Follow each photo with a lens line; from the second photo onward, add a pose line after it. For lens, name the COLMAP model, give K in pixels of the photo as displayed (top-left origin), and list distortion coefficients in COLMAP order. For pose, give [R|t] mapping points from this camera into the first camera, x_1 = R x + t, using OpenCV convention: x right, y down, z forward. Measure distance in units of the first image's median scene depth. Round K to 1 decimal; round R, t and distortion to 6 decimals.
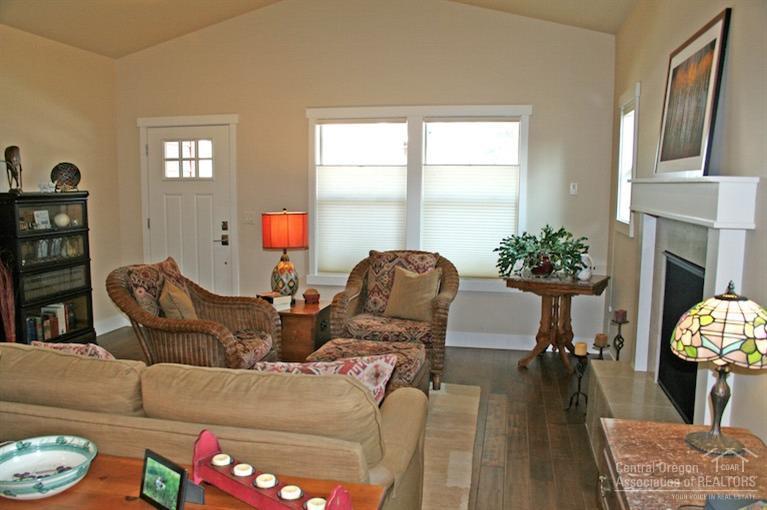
lens RADIAL K [[636.4, 0, 343.6], [0, 636.4, 256.7], [0, 0, 1]] dist [-0.124871, 0.090705]
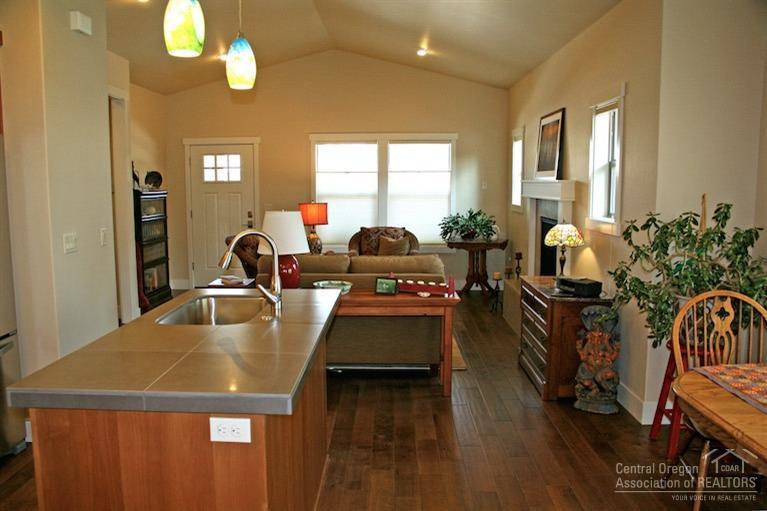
lens RADIAL K [[636.4, 0, 343.6], [0, 636.4, 257.2], [0, 0, 1]] dist [-0.124871, 0.090705]
pose [[0.983806, -0.028711, 0.176923, -0.283938], [0.028956, 0.999580, 0.001196, 0.062250], [-0.176883, 0.003946, 0.984224, -0.534689]]
